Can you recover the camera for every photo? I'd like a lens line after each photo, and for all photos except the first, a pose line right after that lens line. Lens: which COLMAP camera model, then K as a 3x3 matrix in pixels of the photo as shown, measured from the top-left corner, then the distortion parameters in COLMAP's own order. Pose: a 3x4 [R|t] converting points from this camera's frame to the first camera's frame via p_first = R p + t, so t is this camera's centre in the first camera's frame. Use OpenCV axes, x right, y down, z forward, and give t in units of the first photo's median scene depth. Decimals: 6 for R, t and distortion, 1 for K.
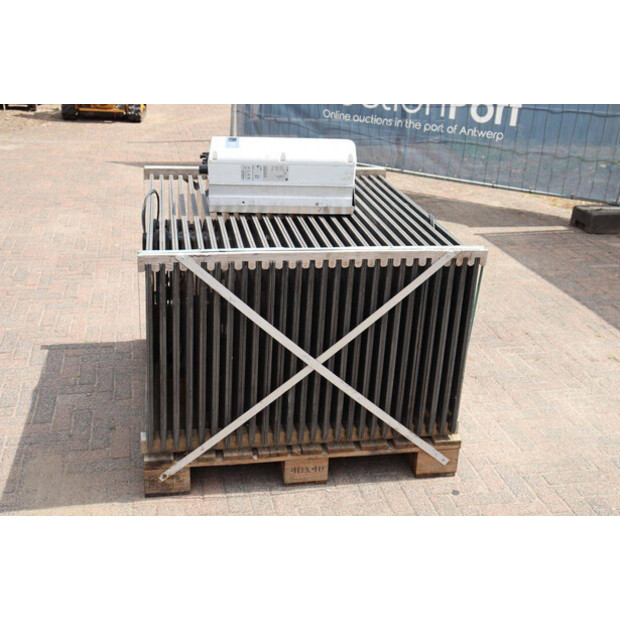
lens RADIAL K [[776.4, 0, 312.4], [0, 776.4, 316.4], [0, 0, 1]] dist [0.024010, 0.000000]
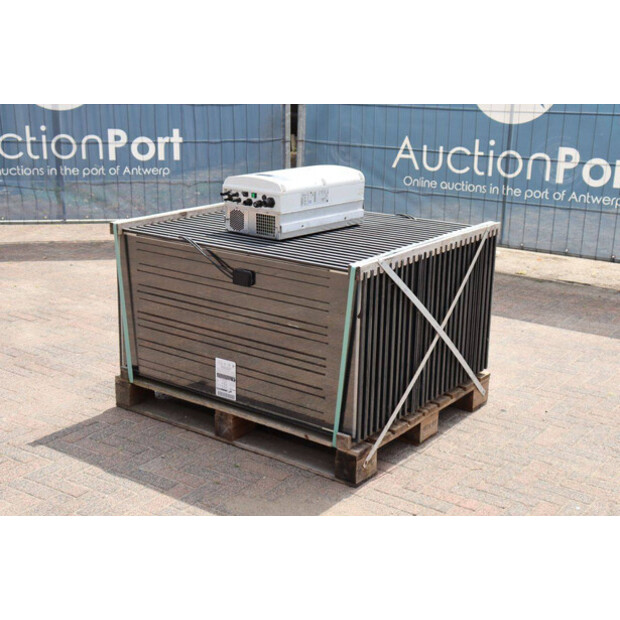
lens RADIAL K [[899.7, 0, 306.8], [0, 899.7, 312.0], [0, 0, 1]] dist [0.111808, 0.000000]
pose [[0.736023, -0.218854, 0.640604, -0.965459], [0.274364, 0.961534, 0.013265, -0.042367], [-0.618866, 0.165996, 0.767757, 0.009101]]
